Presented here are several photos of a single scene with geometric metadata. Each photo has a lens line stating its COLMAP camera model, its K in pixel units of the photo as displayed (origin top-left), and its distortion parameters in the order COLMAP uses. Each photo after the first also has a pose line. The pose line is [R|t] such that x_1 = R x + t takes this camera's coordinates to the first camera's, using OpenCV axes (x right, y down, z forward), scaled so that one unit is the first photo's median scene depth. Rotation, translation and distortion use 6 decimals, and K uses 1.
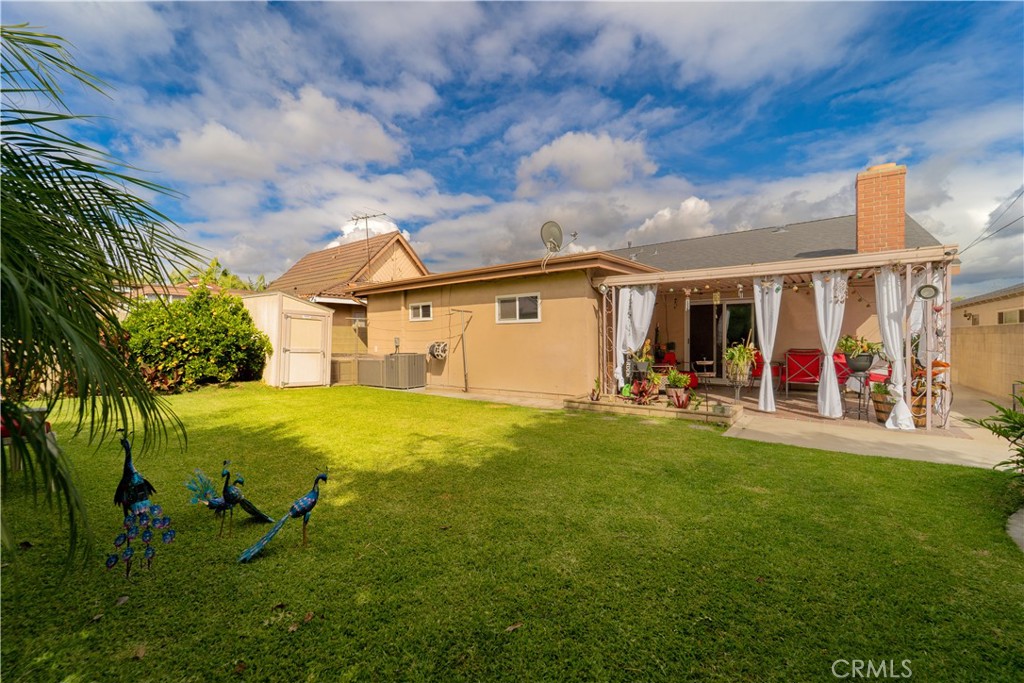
lens RADIAL K [[410.7, 0, 506.7], [0, 410.7, 343.0], [0, 0, 1]] dist [0.001273, -0.000776]
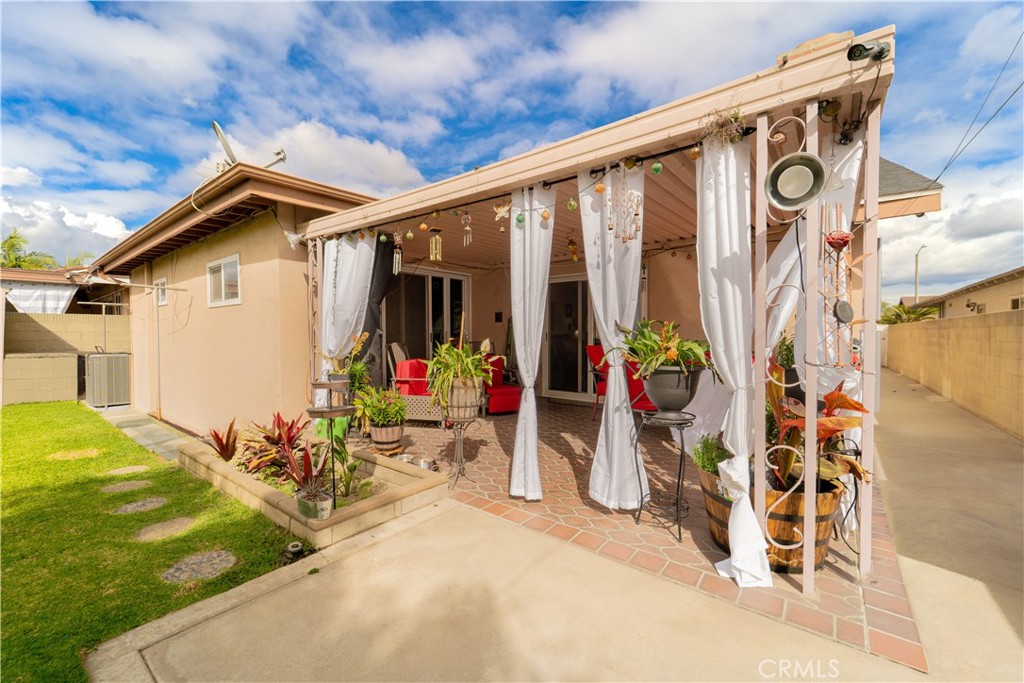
lens RADIAL K [[411.2, 0, 511.5], [0, 411.2, 344.3], [0, 0, 1]] dist [0.001837, 0.000127]
pose [[0.999980, 0.003573, -0.005302, 0.479512], [-0.003509, 0.999921, 0.012075, -0.000506], [0.005345, -0.012056, 0.999913, 0.402322]]
